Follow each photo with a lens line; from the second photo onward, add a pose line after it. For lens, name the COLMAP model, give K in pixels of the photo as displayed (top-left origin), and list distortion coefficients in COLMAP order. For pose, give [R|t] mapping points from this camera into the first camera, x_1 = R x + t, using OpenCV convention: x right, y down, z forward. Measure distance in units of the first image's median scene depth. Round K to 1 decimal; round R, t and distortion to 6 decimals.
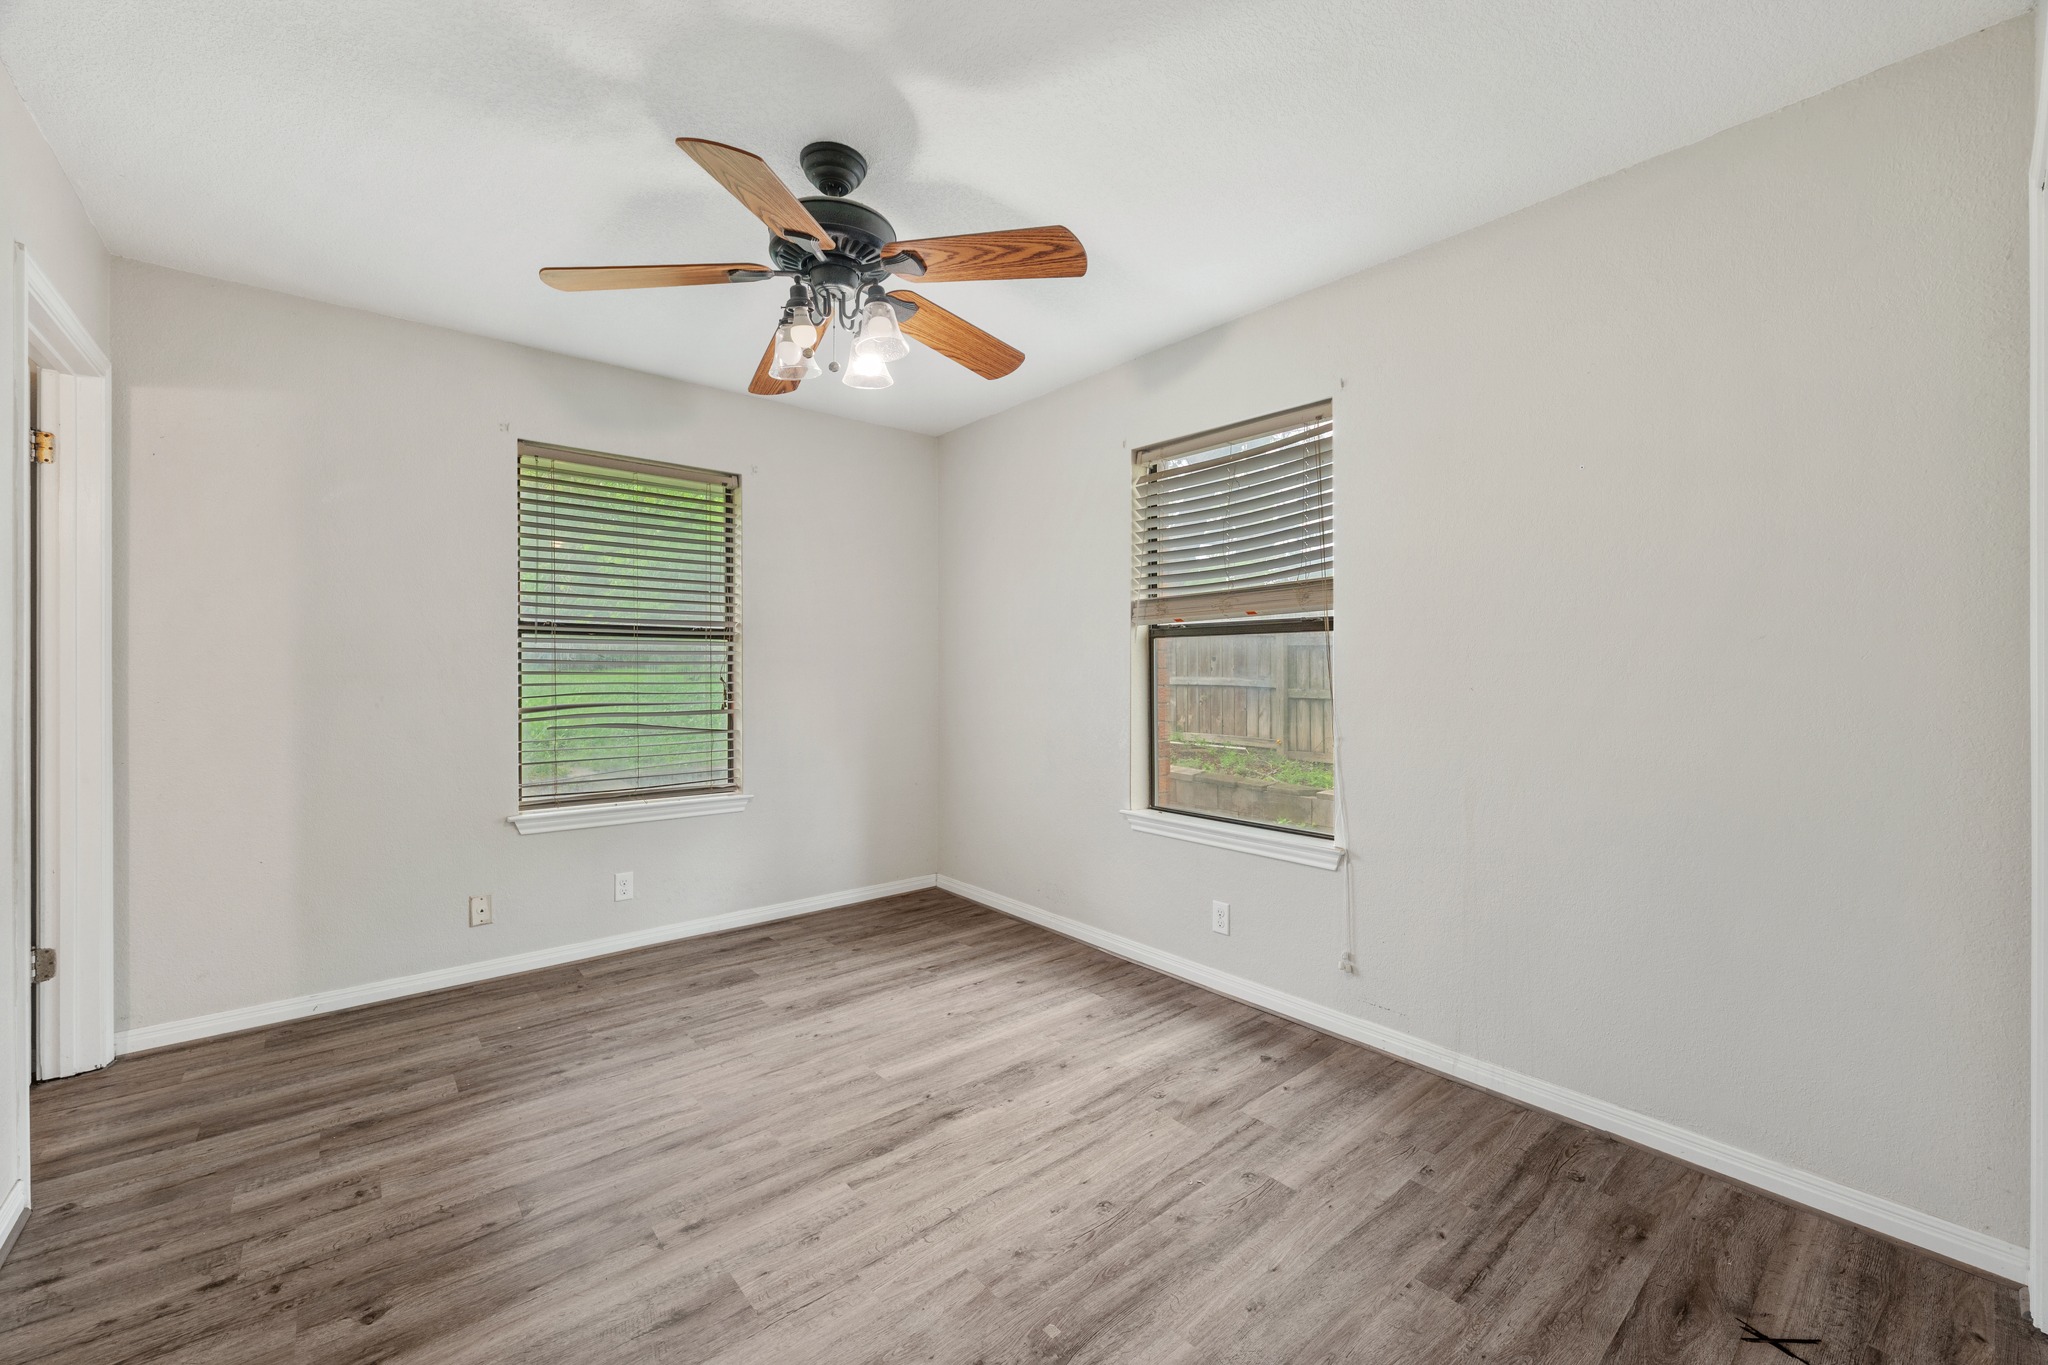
lens RADIAL K [[809.0, 0, 1010.9], [0, 809.0, 675.0], [0, 0, 1]] dist [0.000353, 0.000140]
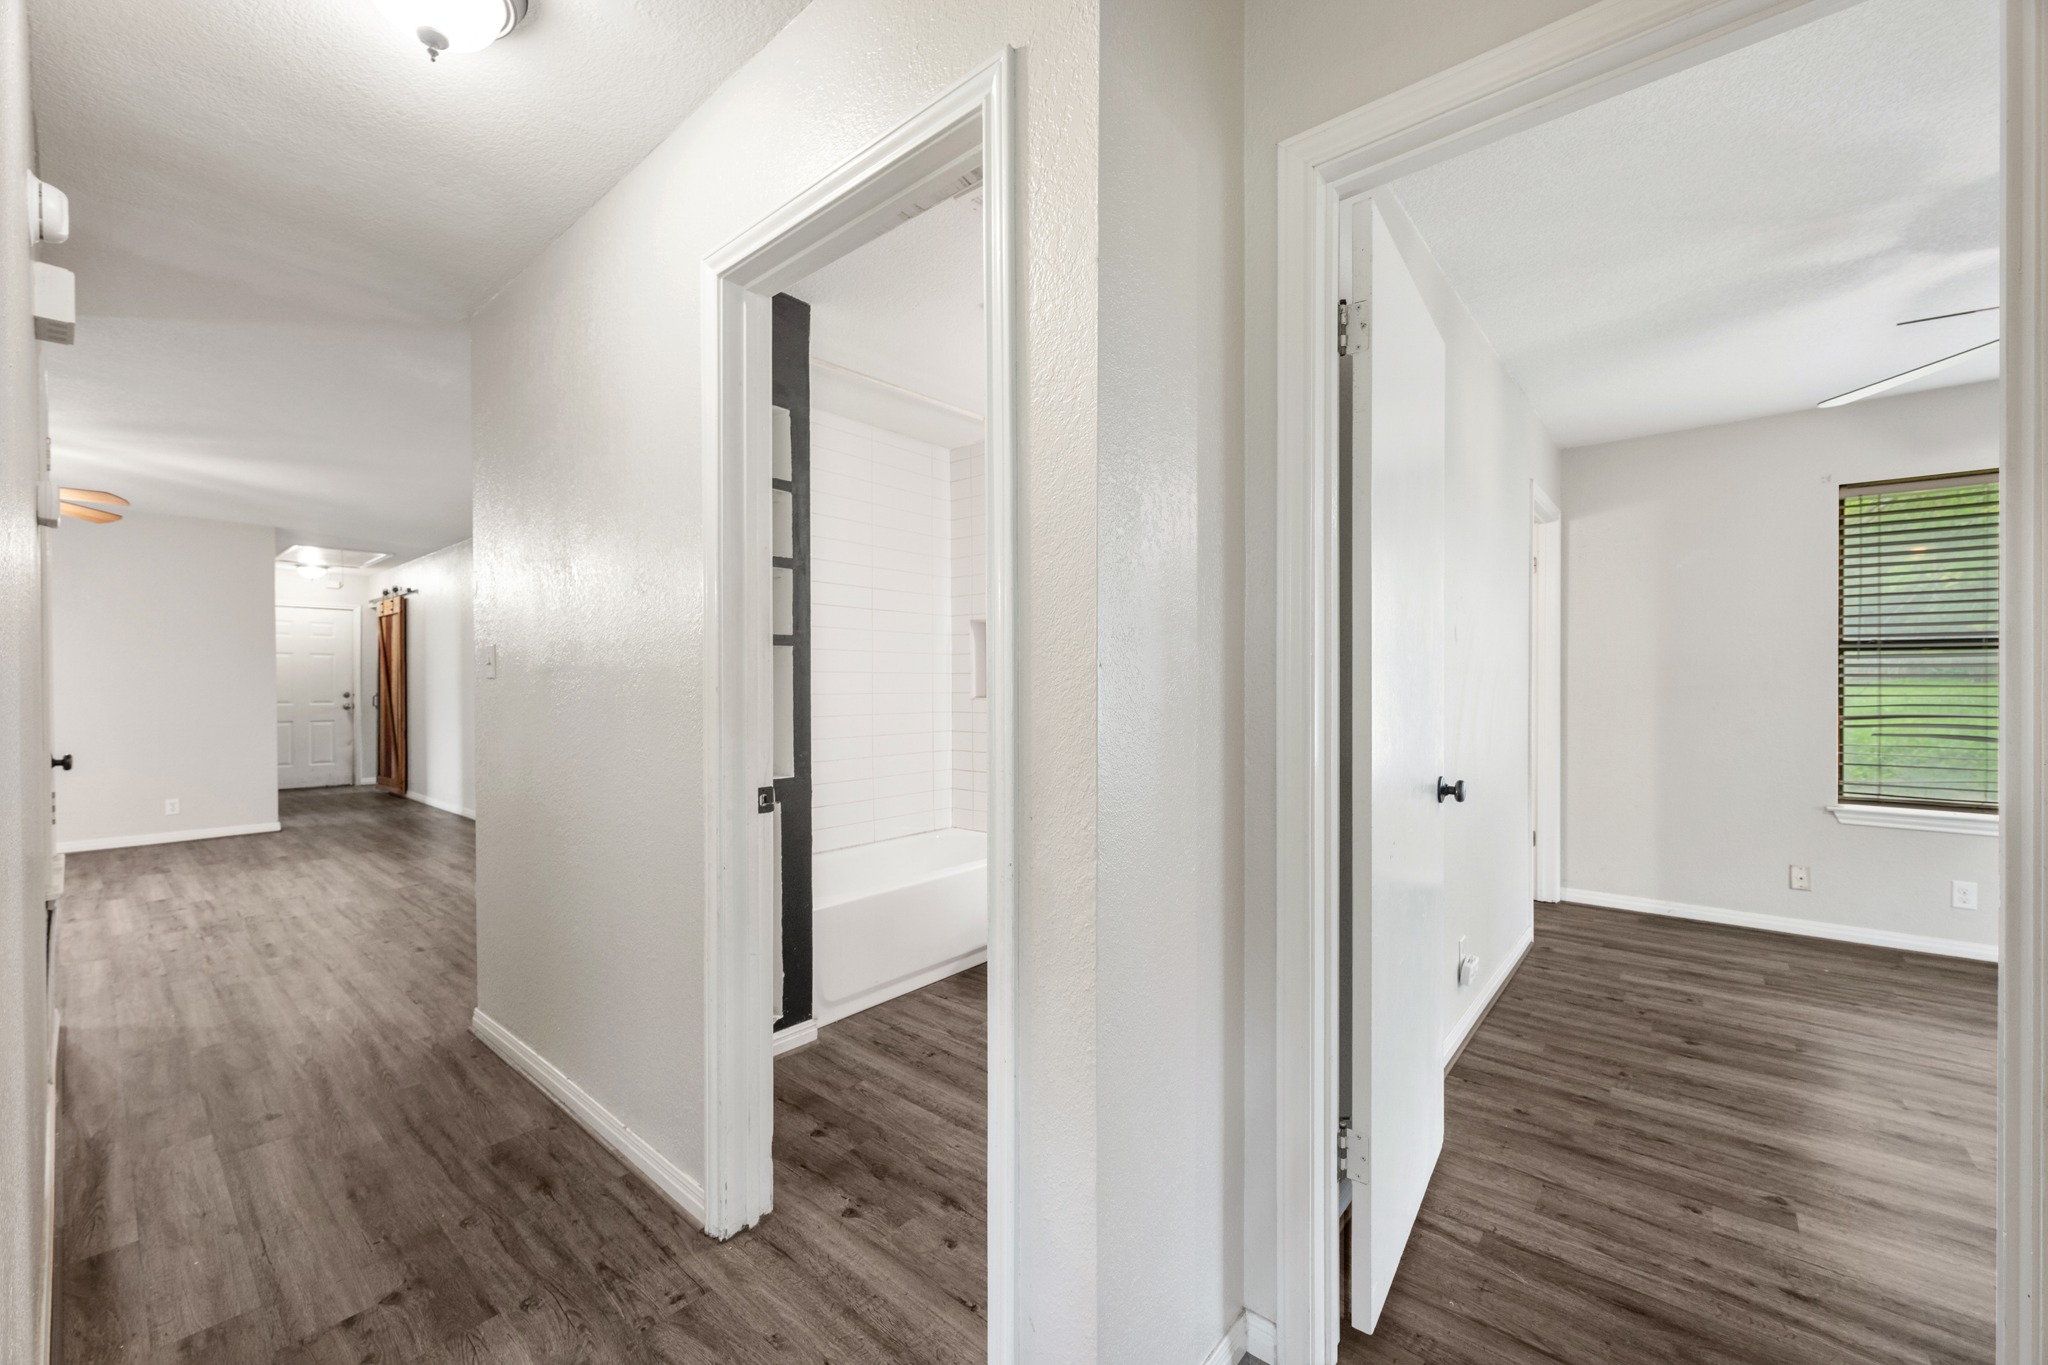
lens RADIAL K [[809.0, 0, 1024.3], [0, 809.0, 679.2], [0, 0, 1]] dist [0.000353, 0.000140]
pose [[0.173281, -0.002568, -0.984869, 0.438637], [-0.006121, 0.999974, -0.003684, 0.000104], [0.984853, 0.006666, 0.173261, -0.468460]]
